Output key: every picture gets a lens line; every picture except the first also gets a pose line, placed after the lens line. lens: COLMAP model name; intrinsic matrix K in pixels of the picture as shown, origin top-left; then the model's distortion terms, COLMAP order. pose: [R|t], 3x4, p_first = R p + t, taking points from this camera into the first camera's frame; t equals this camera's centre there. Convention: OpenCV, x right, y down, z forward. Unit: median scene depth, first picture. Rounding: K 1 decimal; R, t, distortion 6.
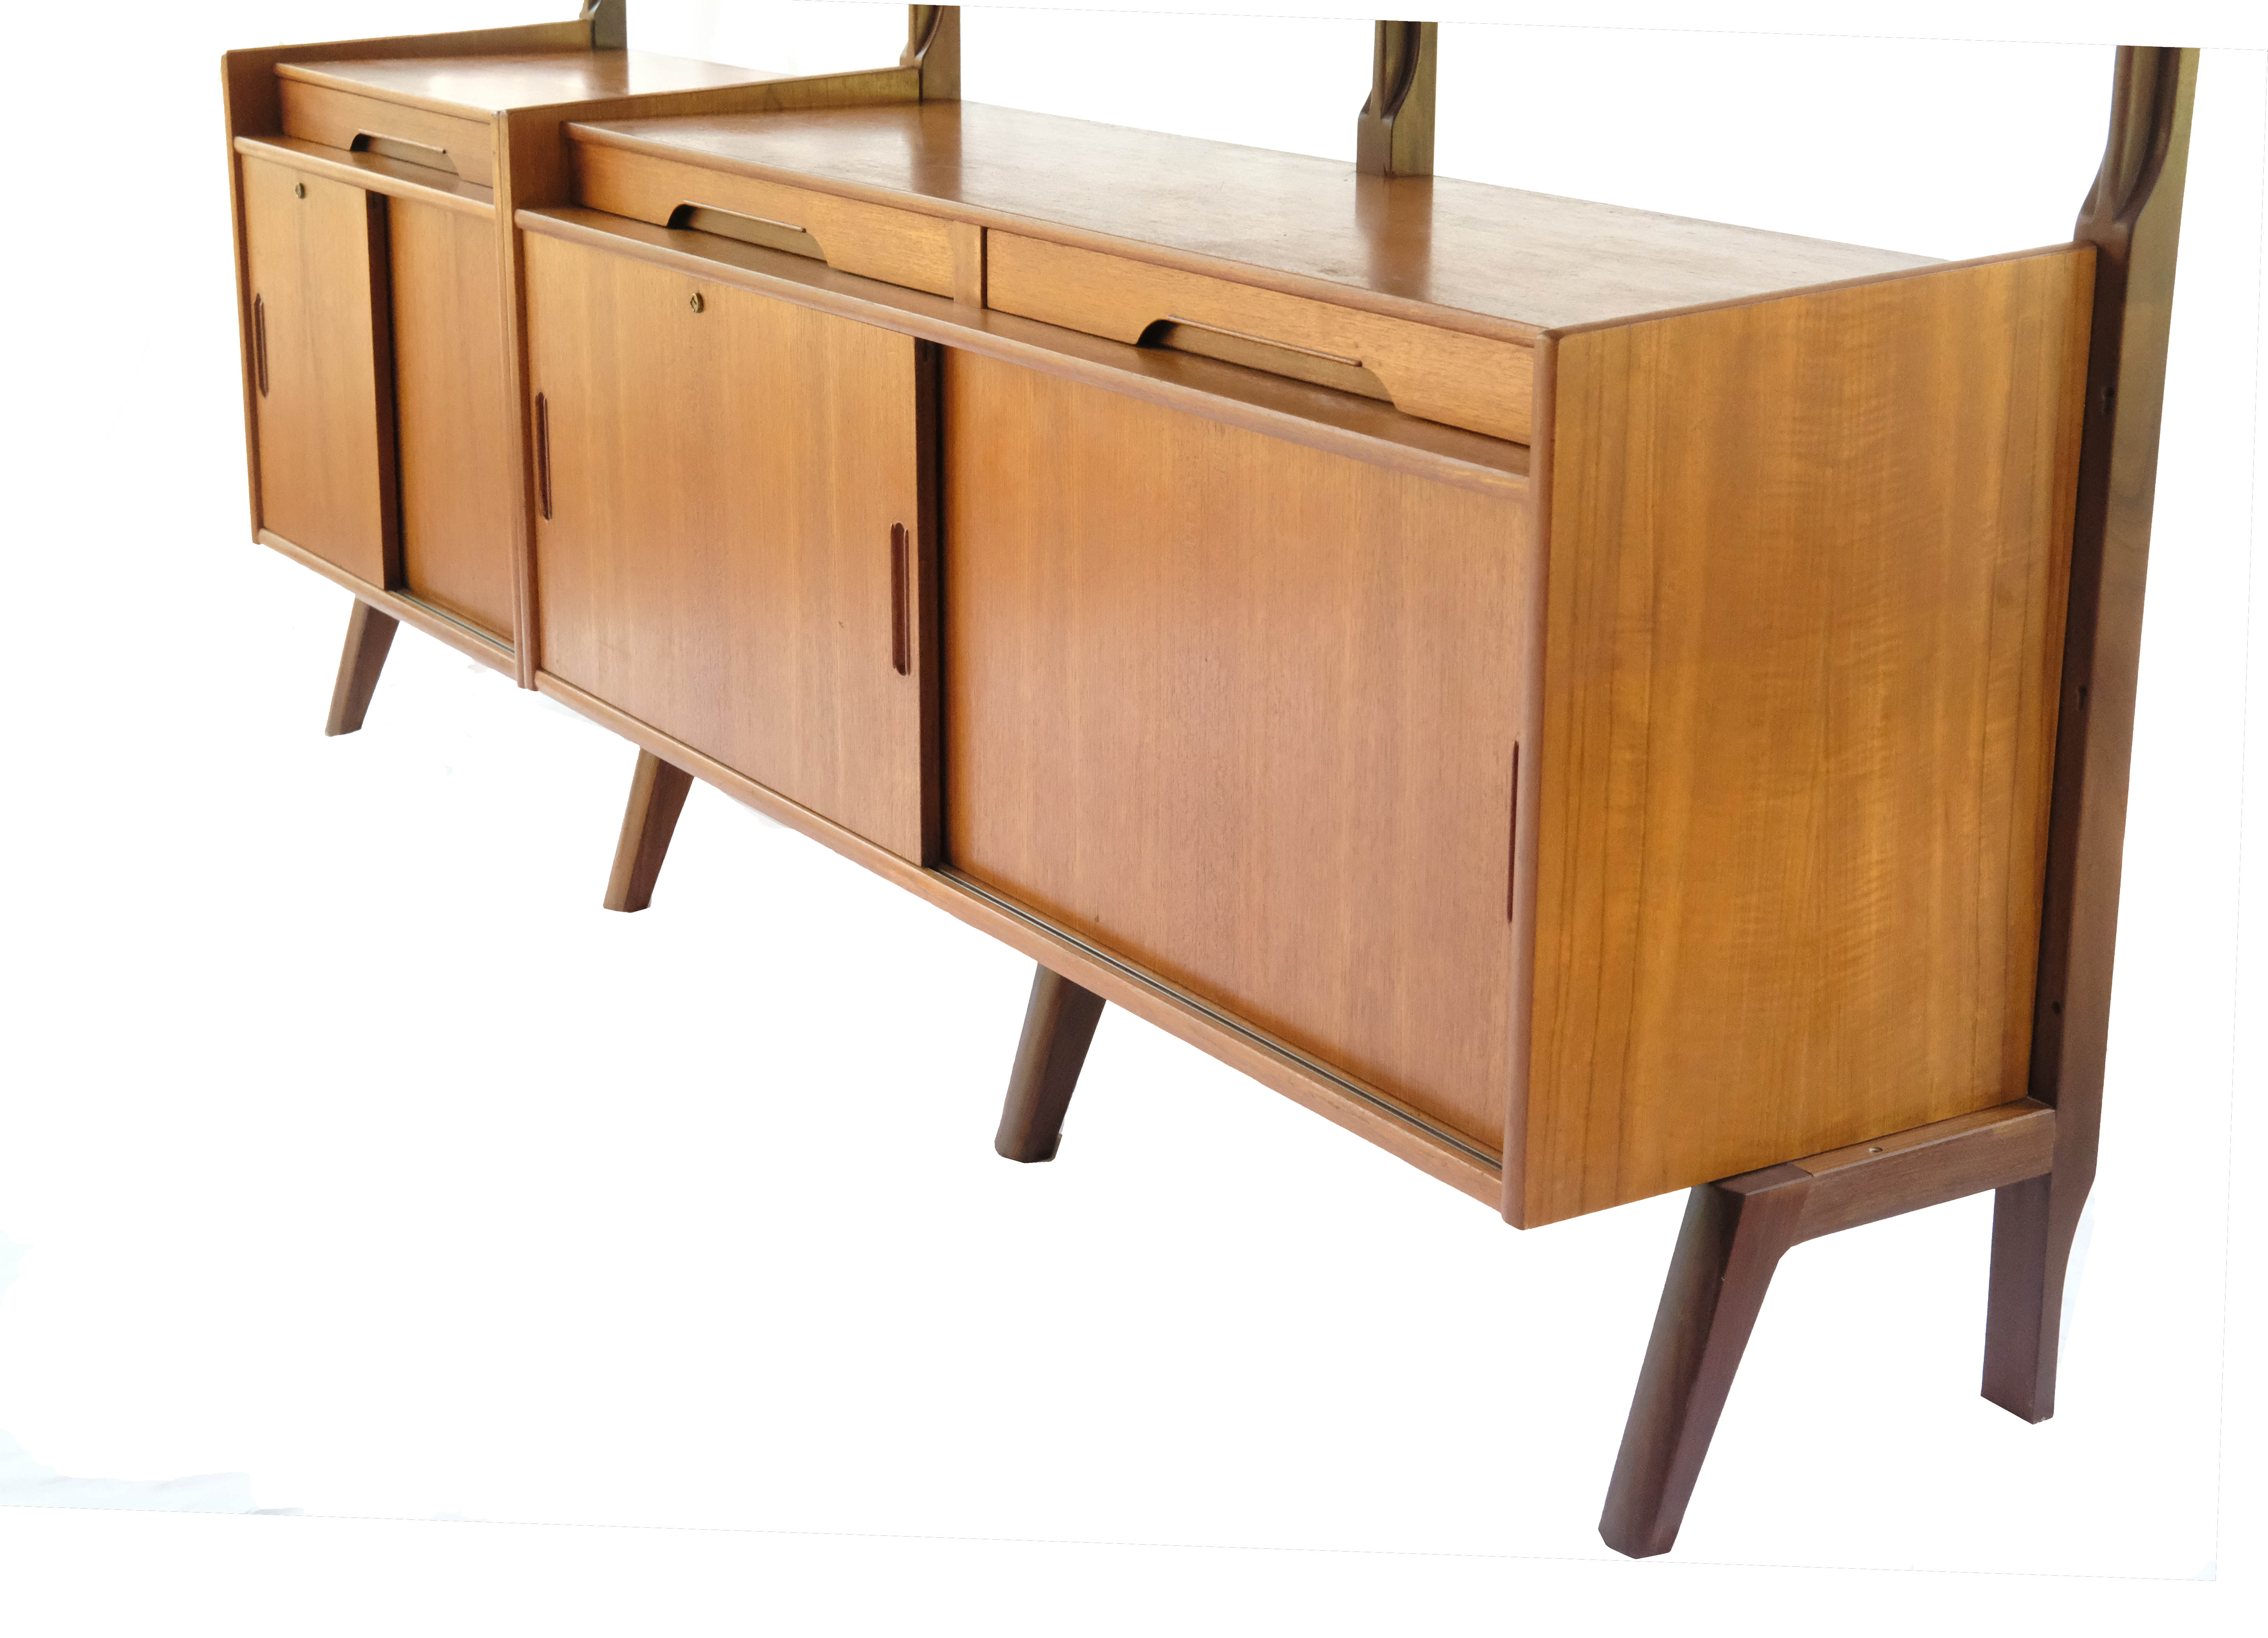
lens RADIAL K [[3515.3, 0, 1162.6], [0, 3515.3, 745.5], [0, 0, 1]] dist [0.026909, 0.000000]
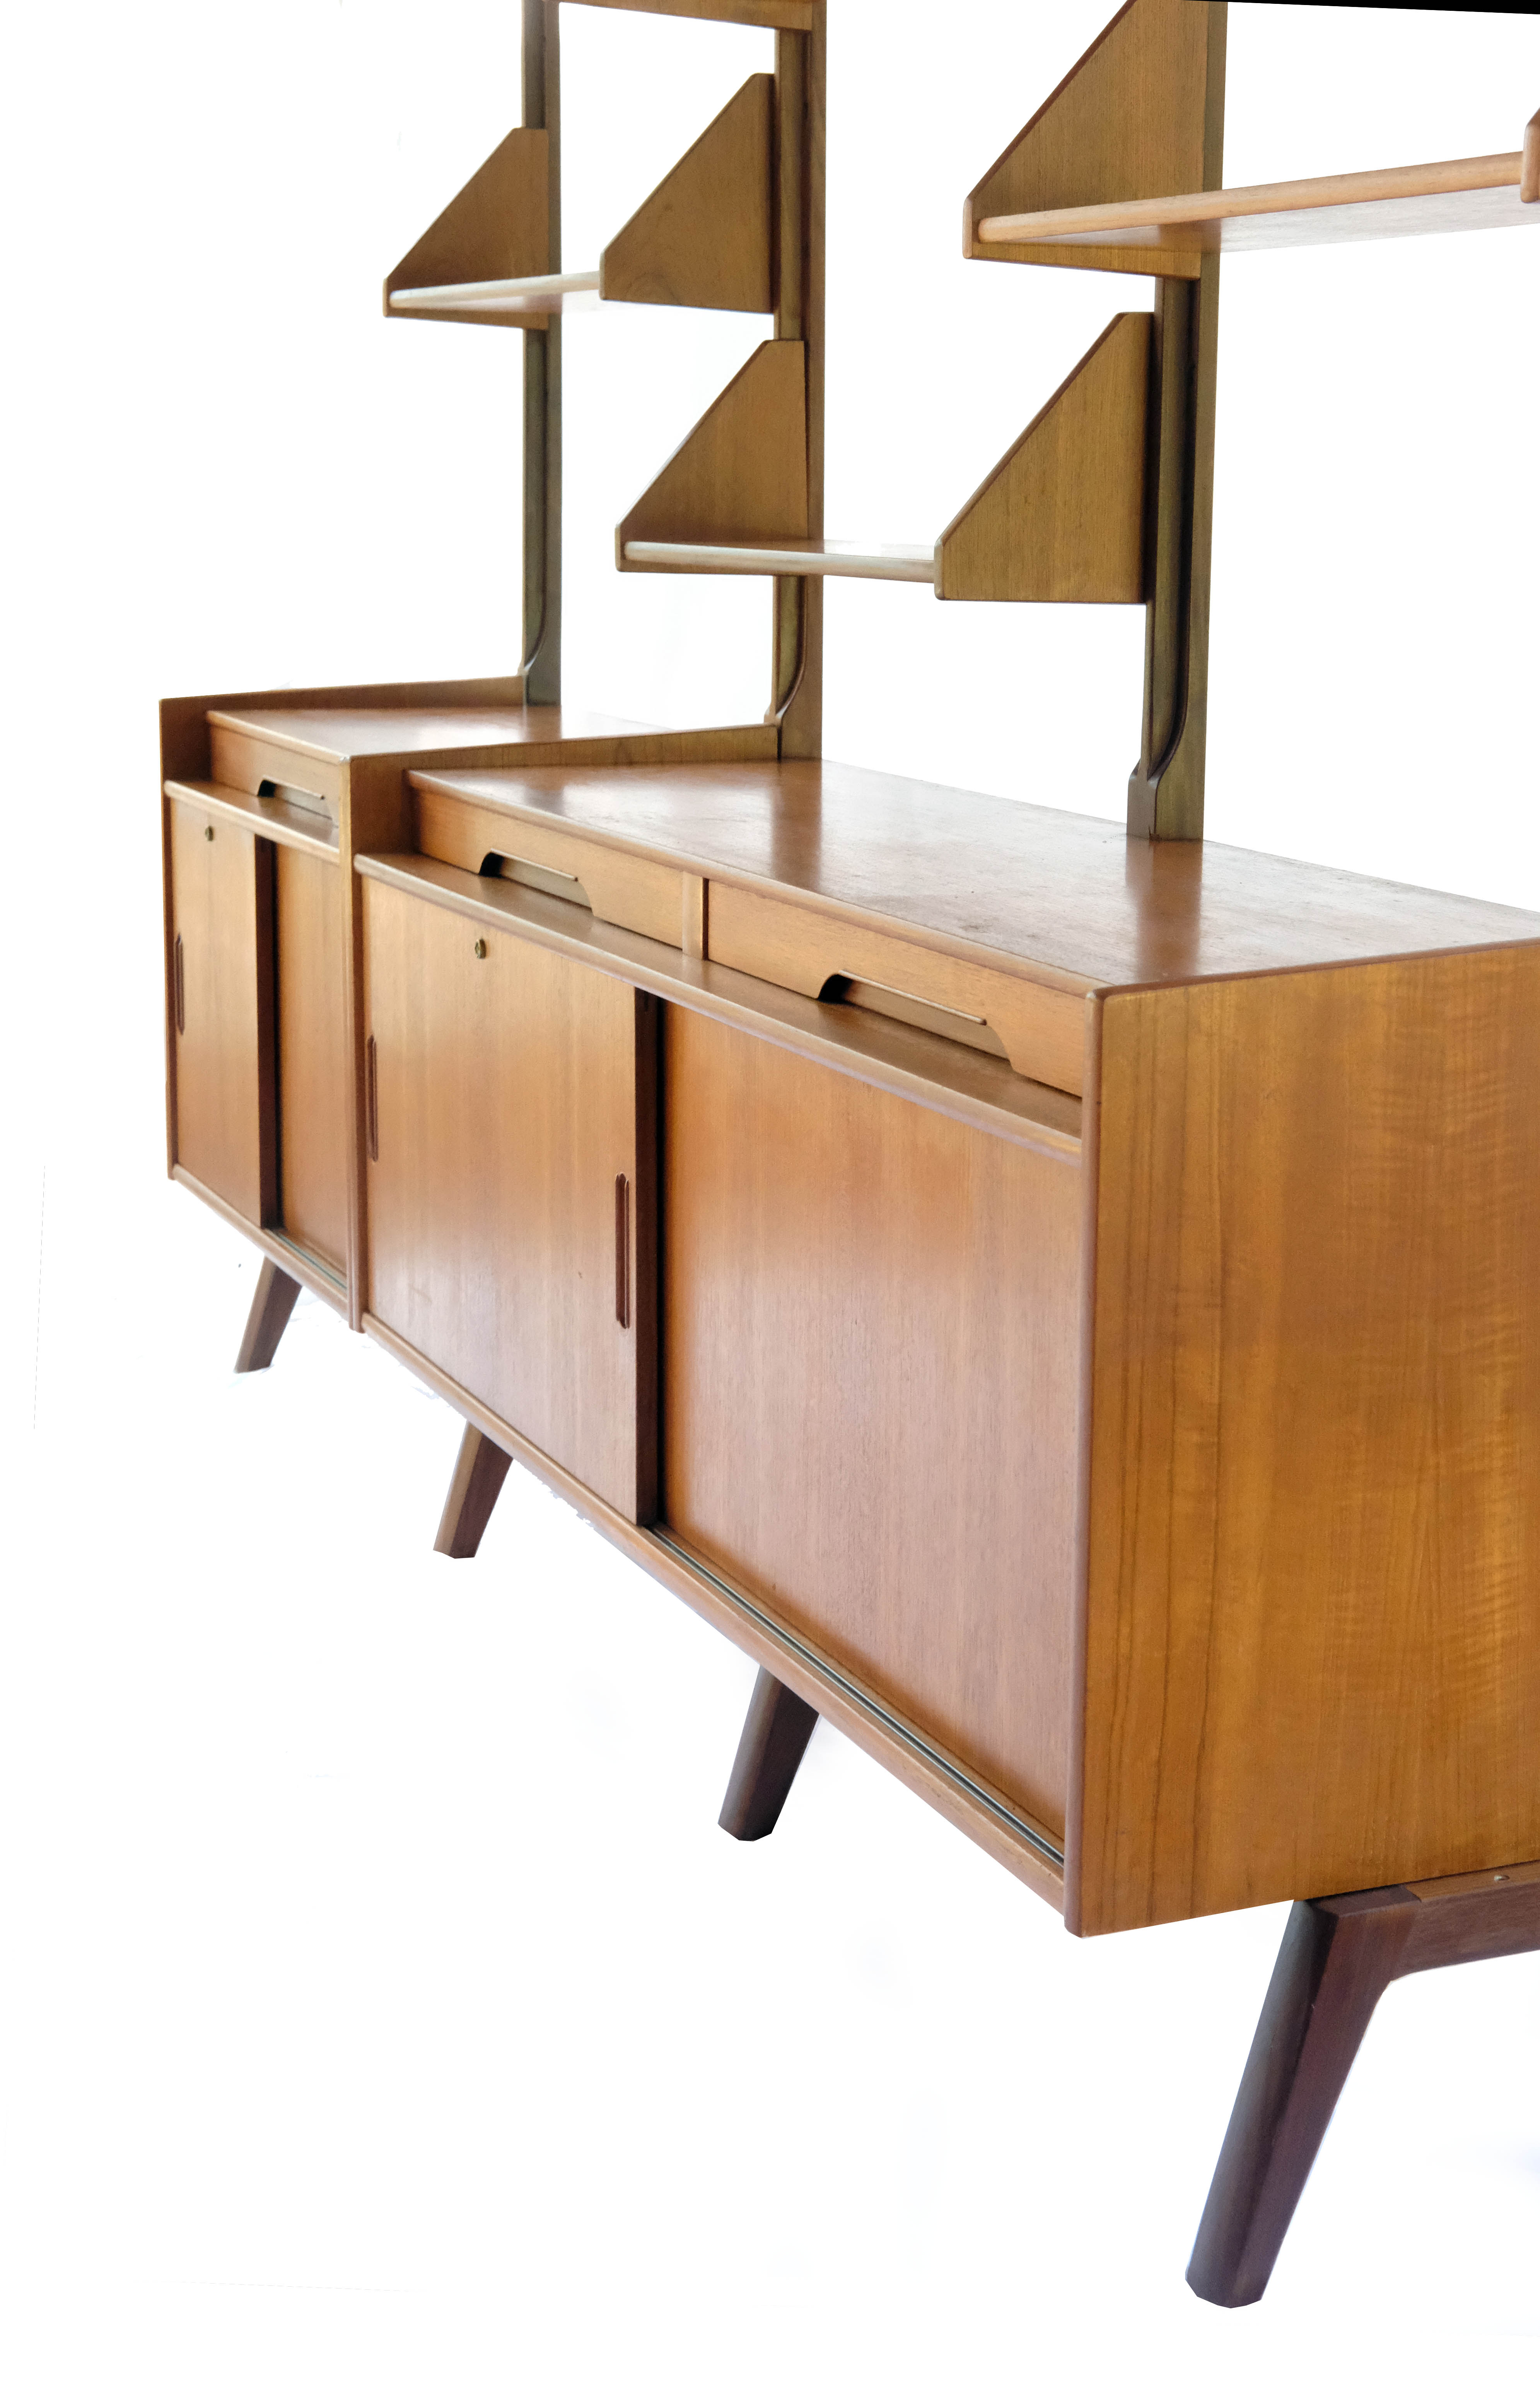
lens RADIAL K [[3537.7, 0, 934.7], [0, 3537.7, 1120.2], [0, 0, 1]] dist [0.028038, 0.000000]
pose [[0.989674, 0.033867, -0.139276, 0.152271], [-0.045644, 0.995566, -0.082254, -0.000428], [0.135873, 0.087762, 0.986831, 0.031409]]
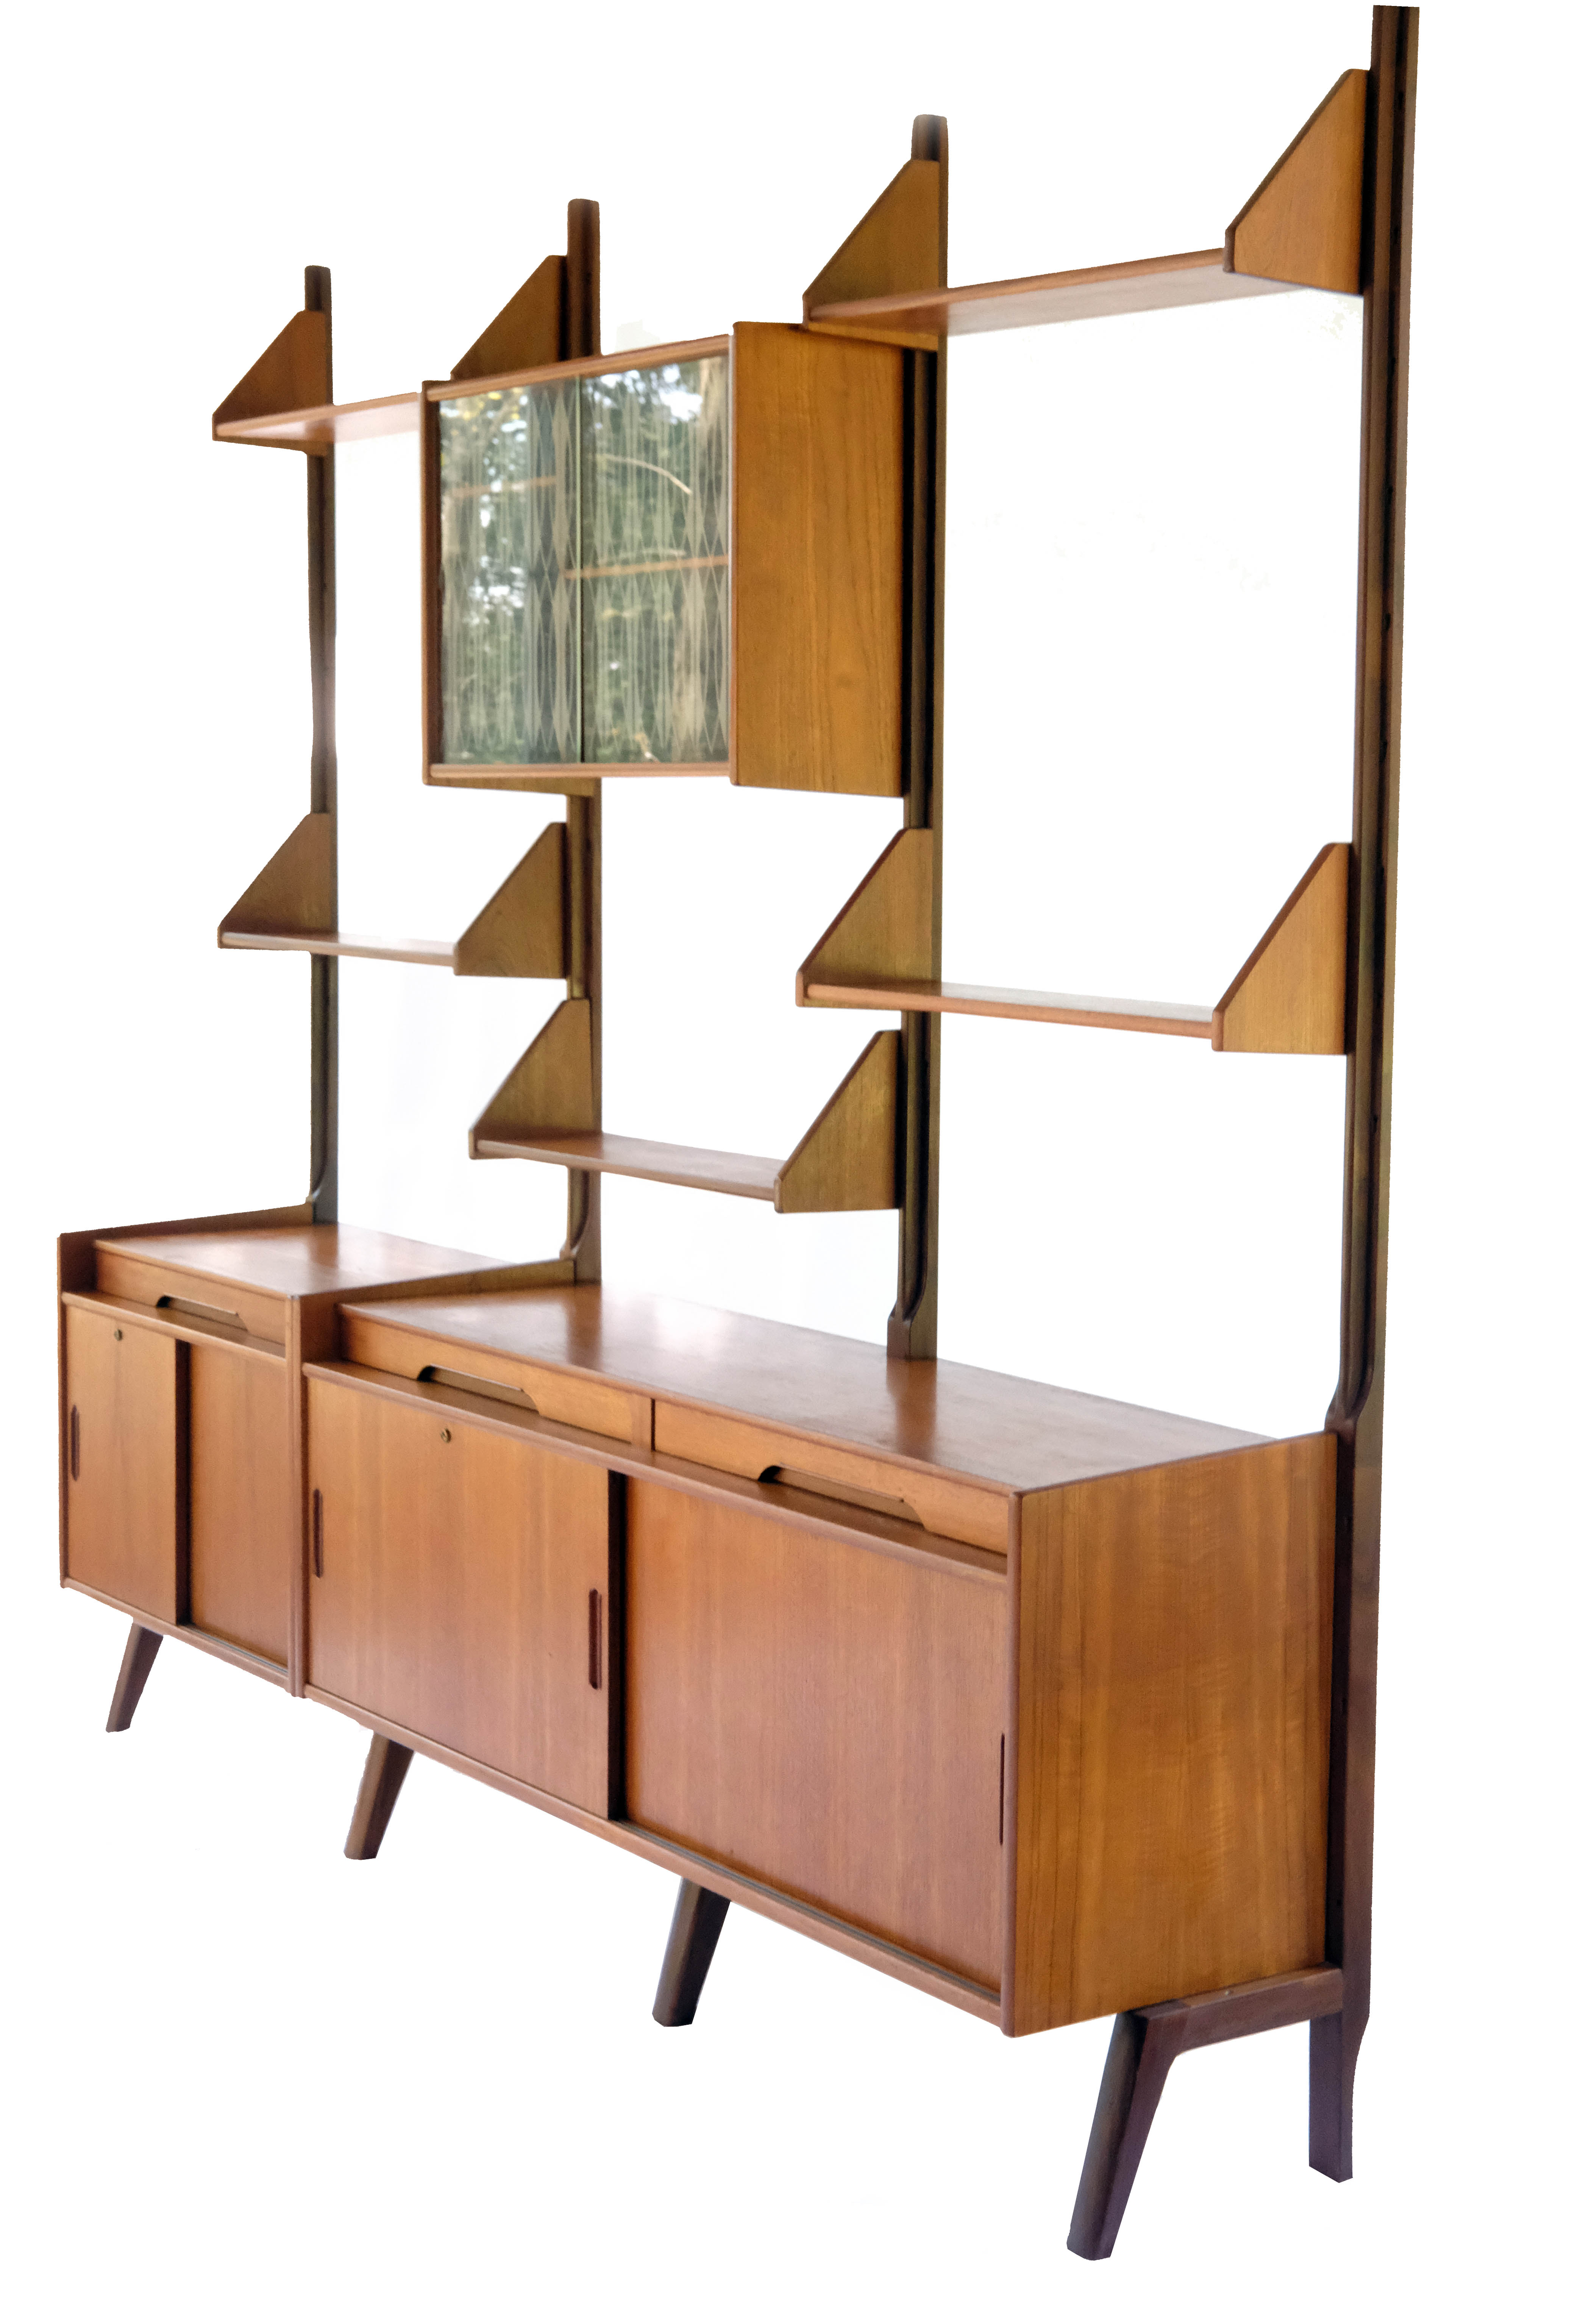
lens RADIAL K [[3569.1, 0, 697.2], [0, 3569.1, 1047.2], [0, 0, 1]] dist [0.055334, 0.000000]
pose [[0.999712, -0.002741, 0.023829, -0.067965], [0.007152, 0.982321, -0.187066, -0.003616], [-0.022895, 0.187183, 0.982058, -0.587793]]
